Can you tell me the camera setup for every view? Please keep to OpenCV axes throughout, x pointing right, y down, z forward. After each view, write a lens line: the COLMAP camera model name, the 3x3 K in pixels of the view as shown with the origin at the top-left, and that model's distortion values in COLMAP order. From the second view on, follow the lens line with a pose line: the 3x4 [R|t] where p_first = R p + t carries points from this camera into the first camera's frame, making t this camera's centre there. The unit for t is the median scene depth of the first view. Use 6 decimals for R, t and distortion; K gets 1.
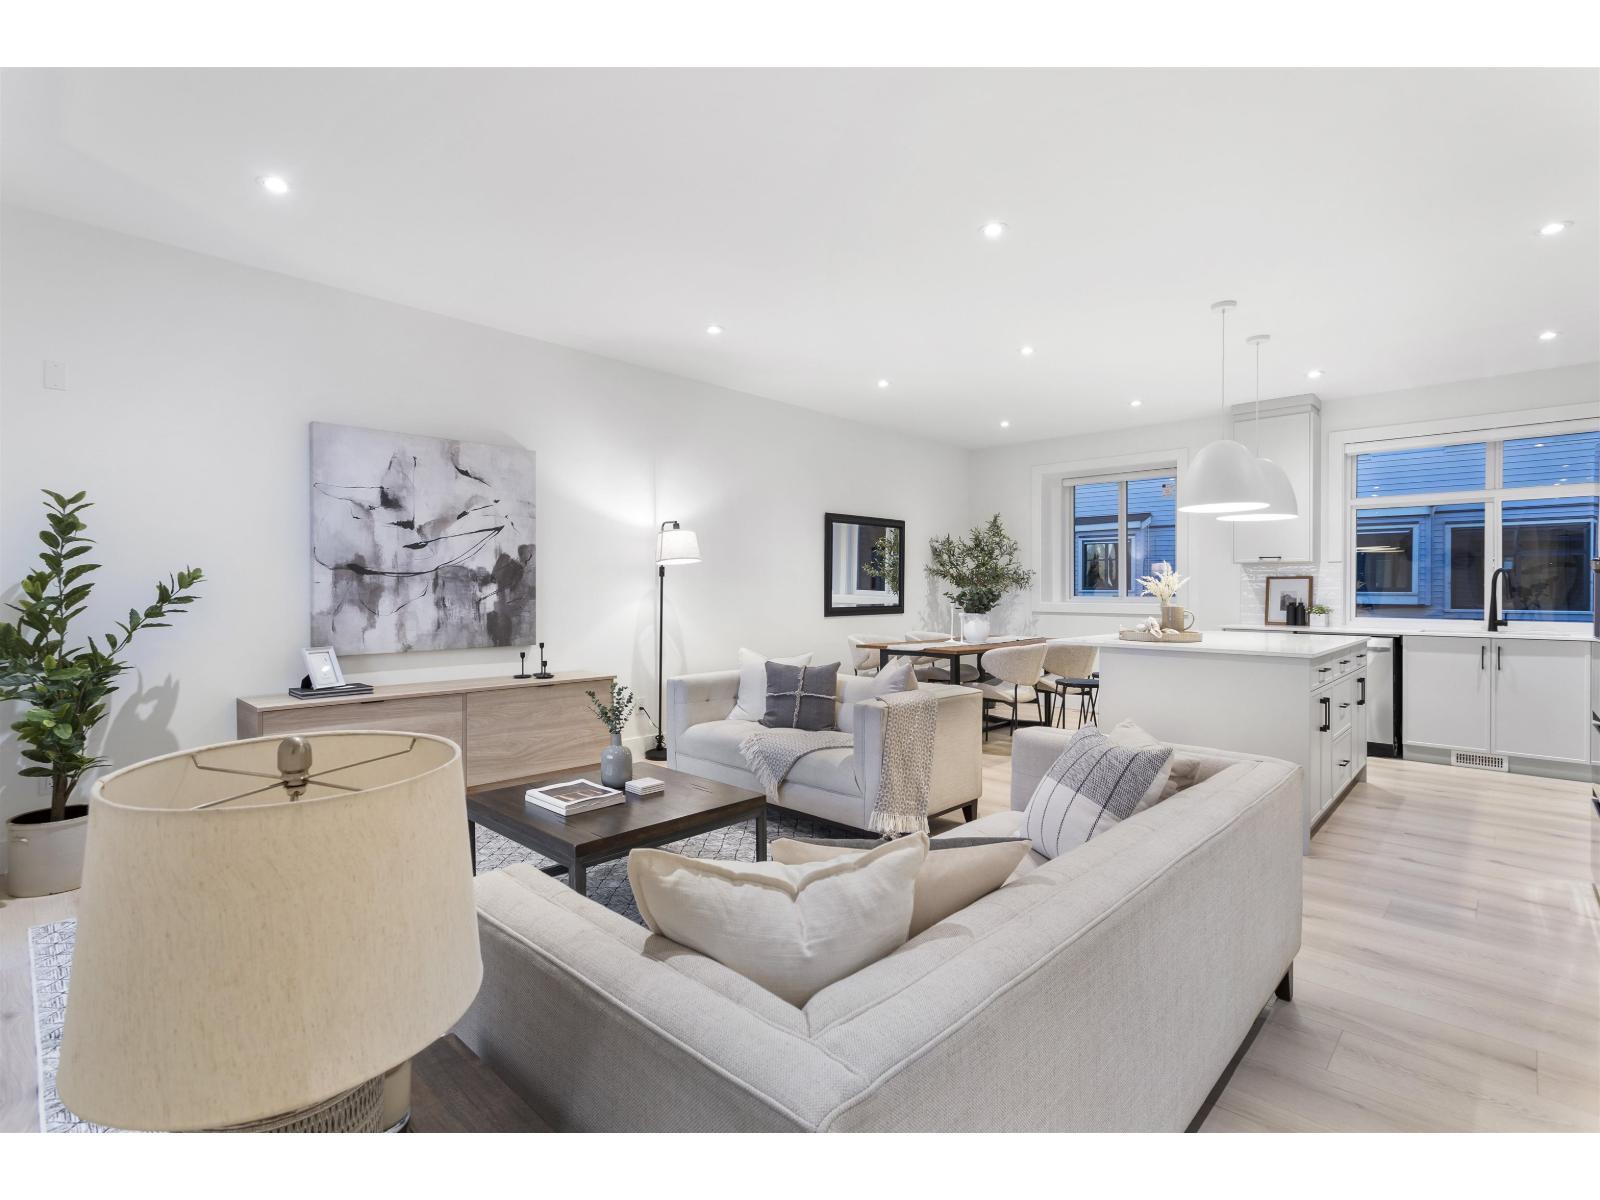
lens RADIAL K [[766.3, 0, 802.4], [0, 766.3, 592.4], [0, 0, 1]] dist [0.003913, 0.001471]
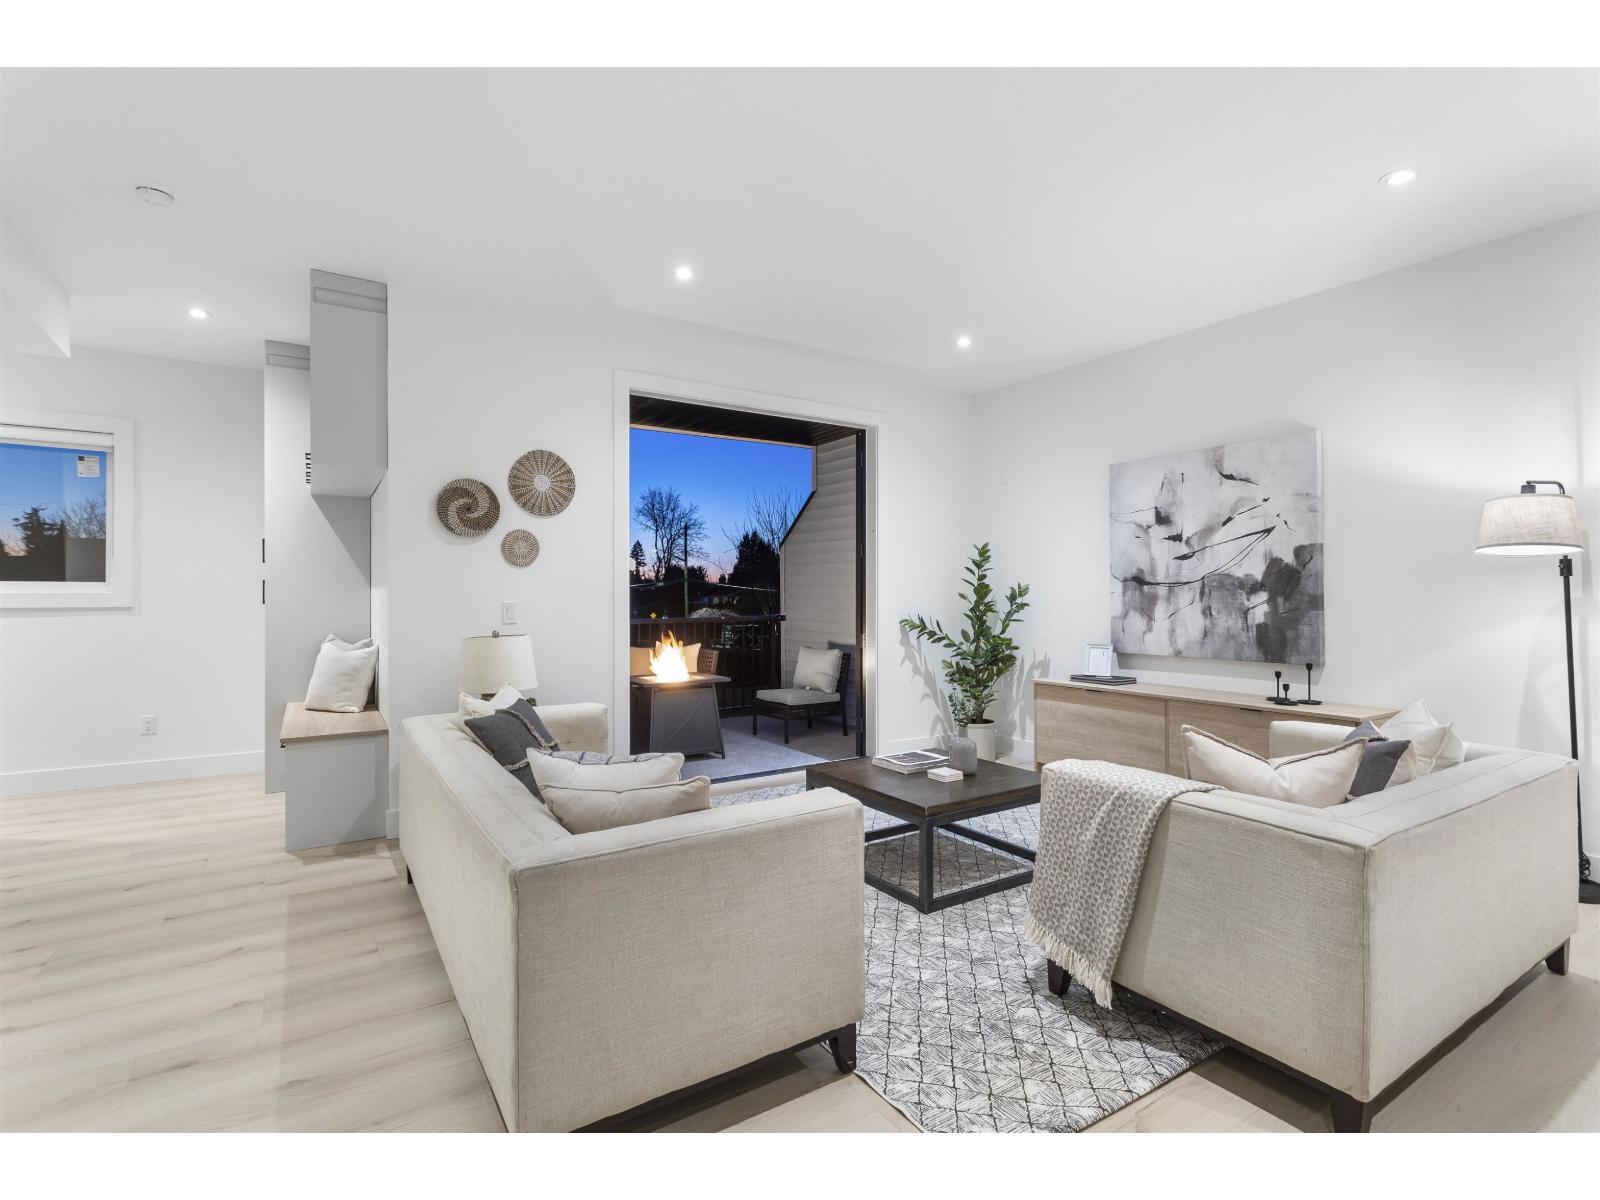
lens RADIAL K [[766.3, 0, 802.4], [0, 766.3, 592.4], [0, 0, 1]] dist [0.003913, 0.001471]
pose [[-0.230295, -0.007197, -0.973094, 0.628849], [-0.004631, 0.999969, -0.006300, -0.002651], [0.973110, 0.003055, -0.230321, 0.713509]]
